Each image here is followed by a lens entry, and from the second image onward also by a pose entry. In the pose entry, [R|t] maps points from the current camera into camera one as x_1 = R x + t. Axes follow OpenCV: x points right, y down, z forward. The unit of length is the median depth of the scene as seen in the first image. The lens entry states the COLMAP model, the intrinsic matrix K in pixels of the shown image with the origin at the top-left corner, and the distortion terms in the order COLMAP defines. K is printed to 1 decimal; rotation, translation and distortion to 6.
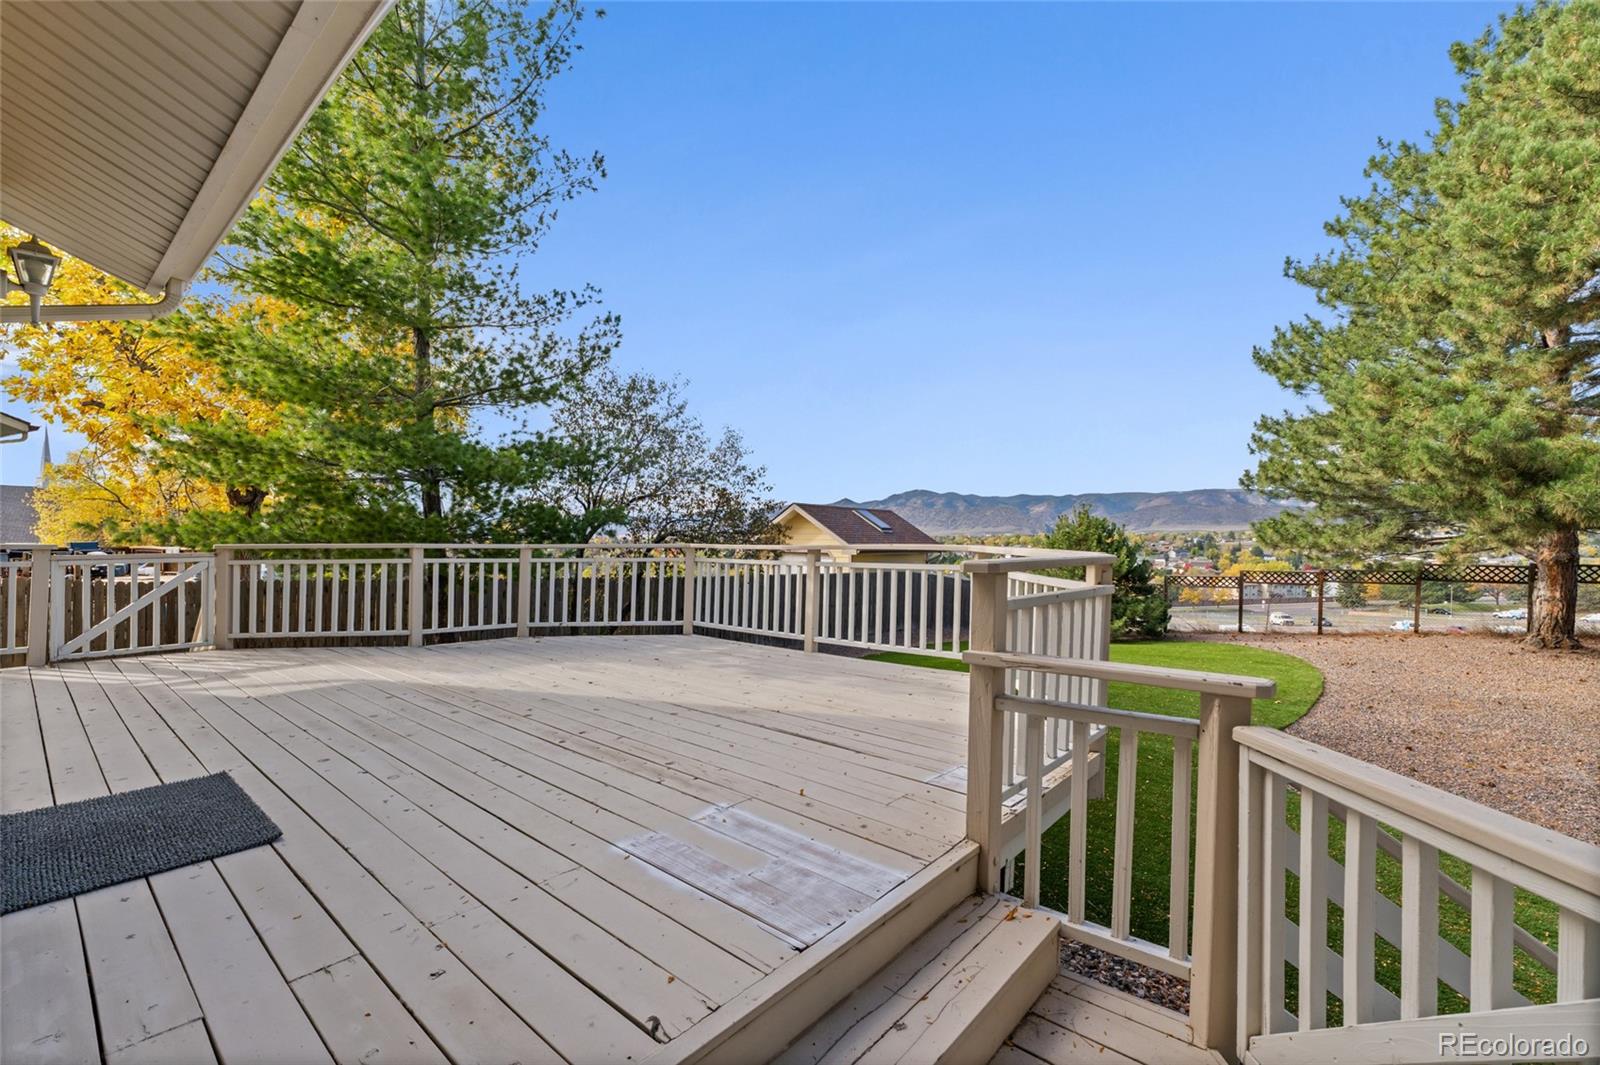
lens RADIAL K [[695.5, 0, 802.4], [0, 695.5, 537.1], [0, 0, 1]] dist [0.003558, 0.000310]
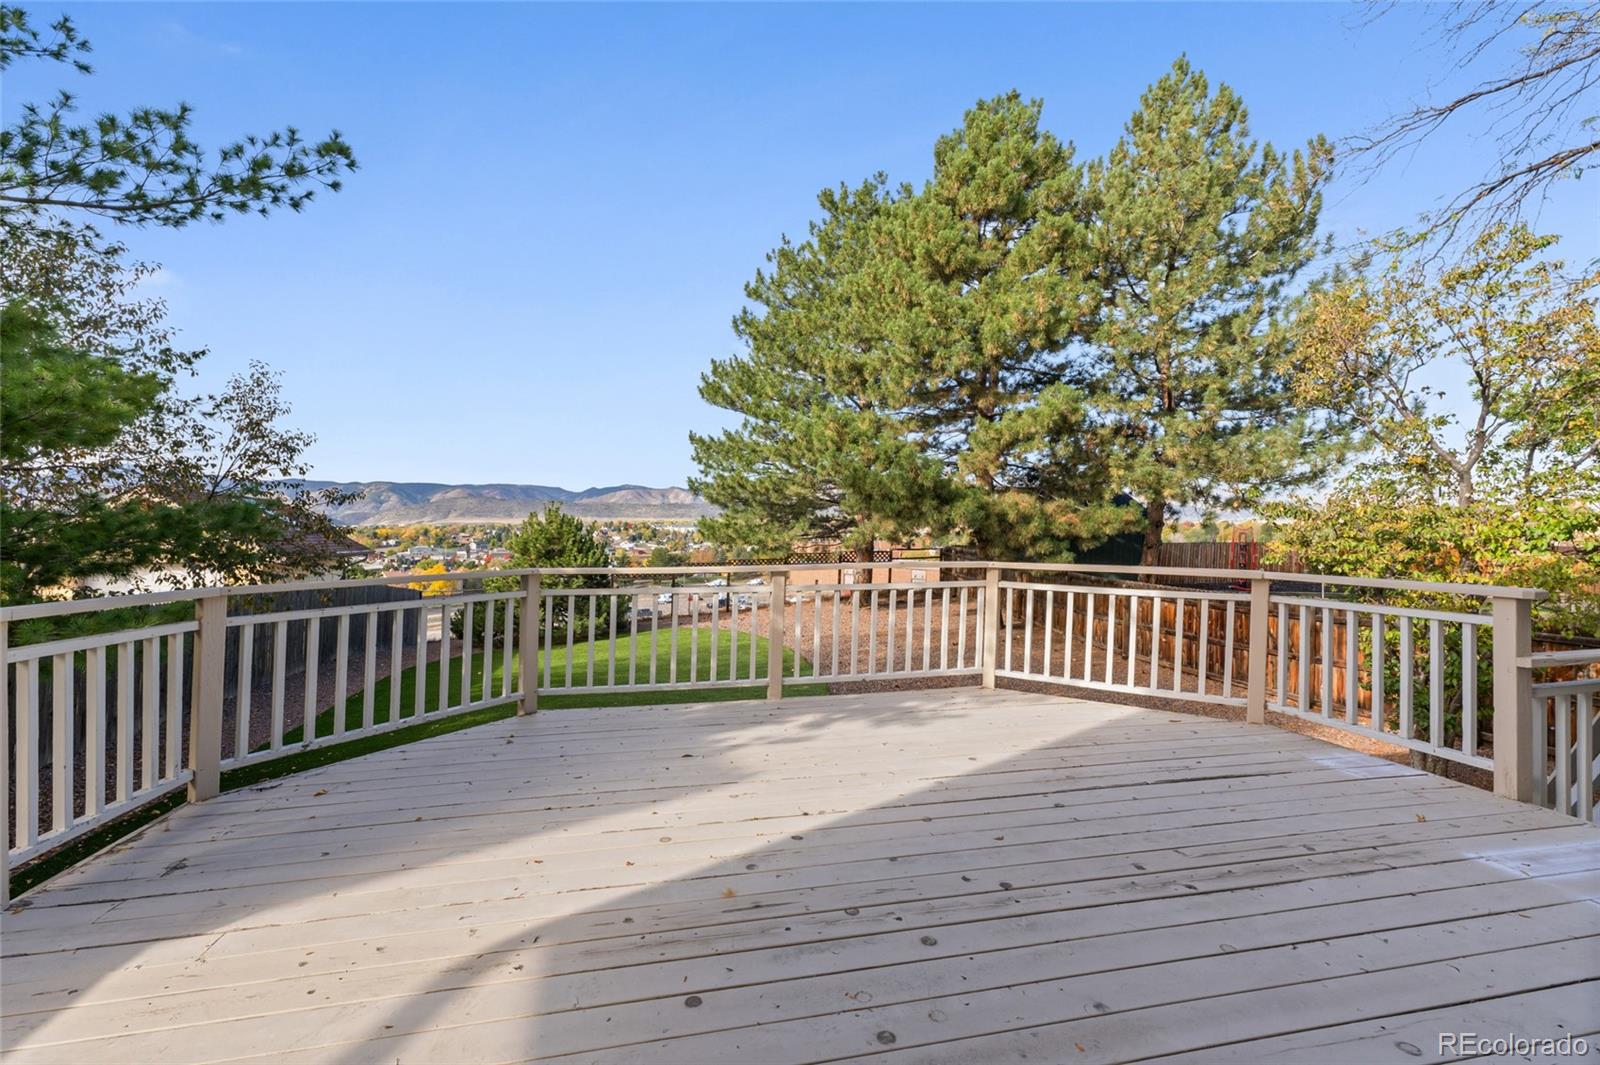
lens RADIAL K [[695.5, 0, 809.4], [0, 695.5, 530.4], [0, 0, 1]] dist [0.003558, 0.000310]
pose [[0.592130, -0.001443, 0.805841, -1.060255], [0.000473, 0.999999, 0.001443, -0.051934], [-0.805843, -0.000473, 0.592130, 0.854773]]
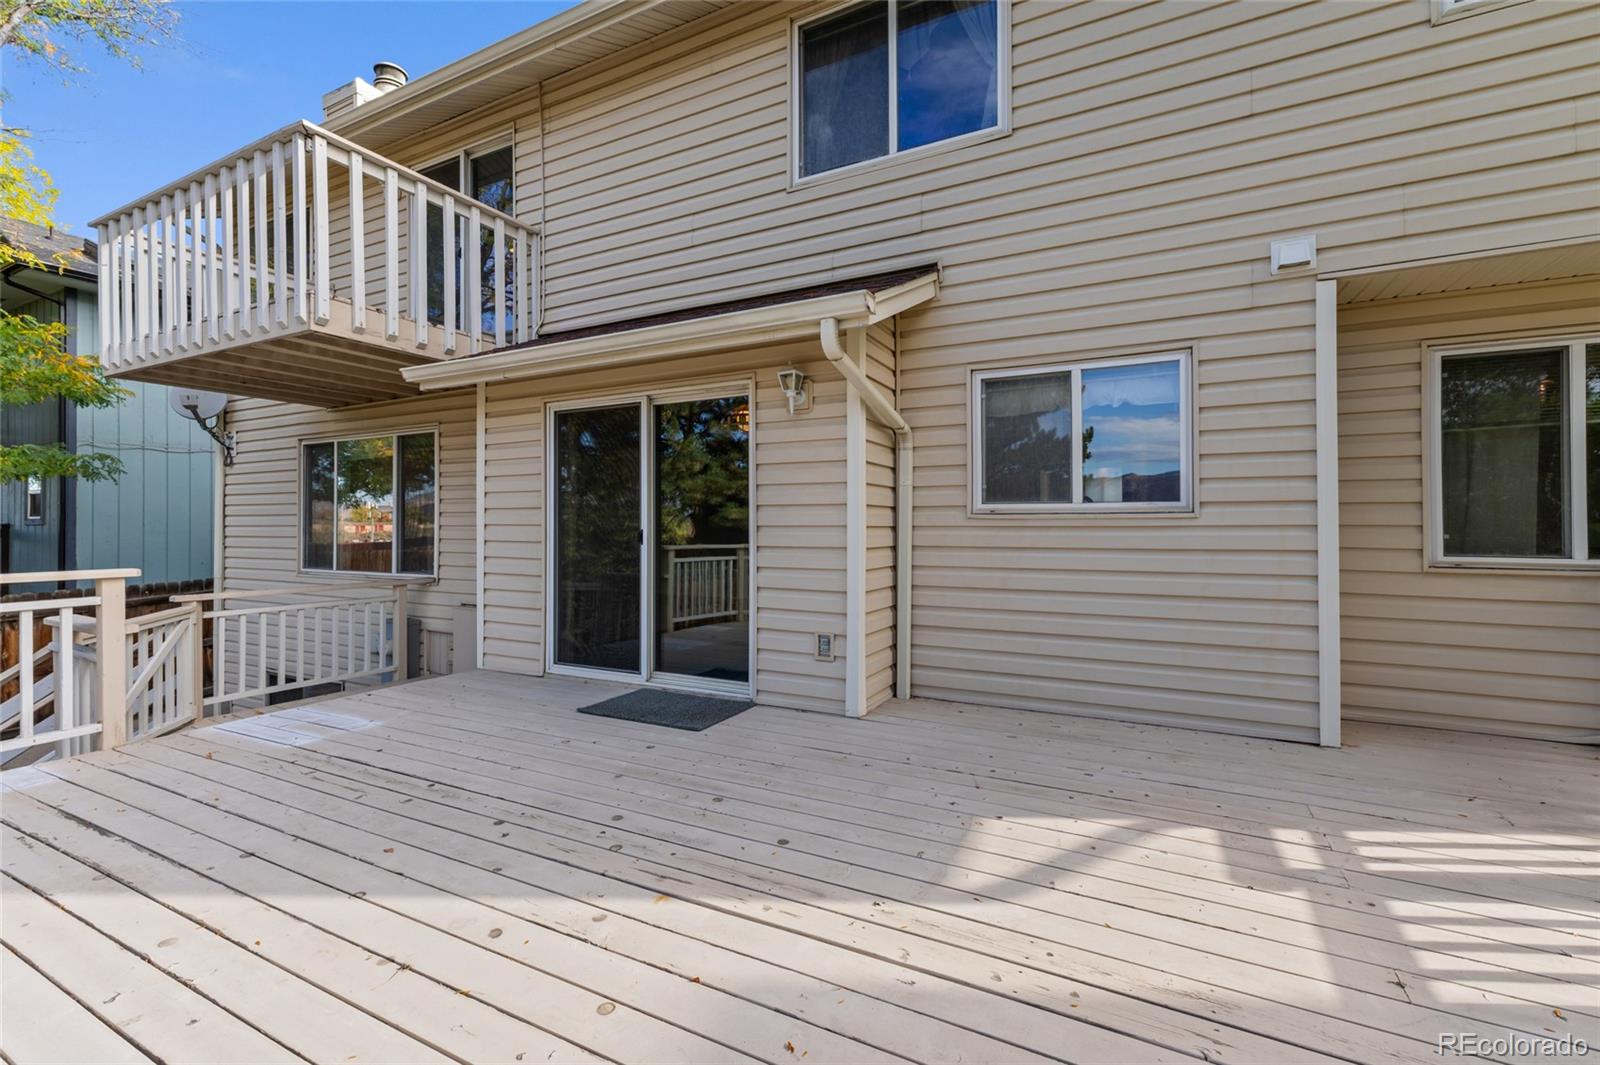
lens RADIAL K [[695.5, 0, 795.1], [0, 695.5, 525.2], [0, 0, 1]] dist [0.003558, 0.000310]
pose [[-0.972411, -0.004524, -0.233229, -0.564041], [-0.003511, 0.999983, -0.004759, -0.038205], [0.233247, -0.003809, -0.972410, 1.895589]]
